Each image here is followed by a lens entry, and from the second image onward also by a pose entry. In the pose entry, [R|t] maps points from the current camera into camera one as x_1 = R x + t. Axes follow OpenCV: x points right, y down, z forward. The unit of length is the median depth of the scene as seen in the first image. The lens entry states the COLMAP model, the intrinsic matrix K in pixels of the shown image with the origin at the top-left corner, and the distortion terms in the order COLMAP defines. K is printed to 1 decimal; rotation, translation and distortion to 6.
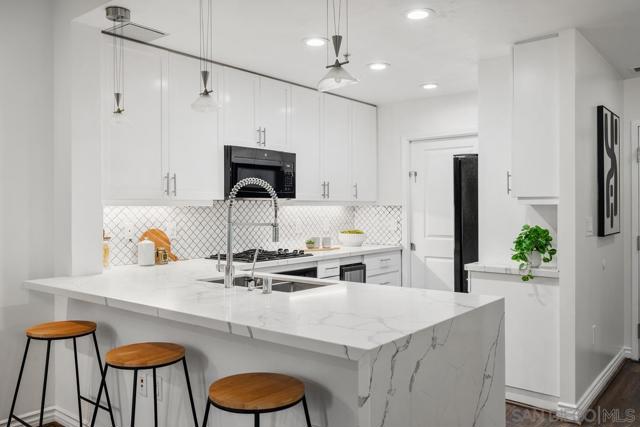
lens RADIAL K [[521.4, 0, 320.0], [0, 521.4, 213.5], [0, 0, 1]] dist [-0.001836, -0.000483]
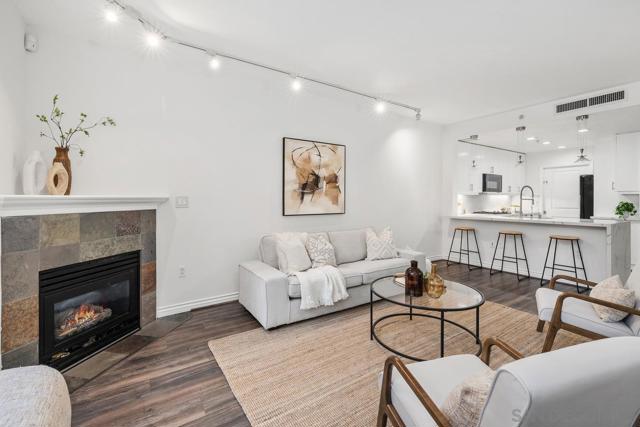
lens RADIAL K [[286.6, 0, 321.1], [0, 286.6, 198.8], [0, 0, 1]] dist [0.000918, 0.000146]
pose [[0.954969, 0.003089, -0.296688, -0.563926], [-0.006298, 0.999932, -0.009860, 0.027649], [0.296638, 0.011285, 0.954923, -0.762887]]
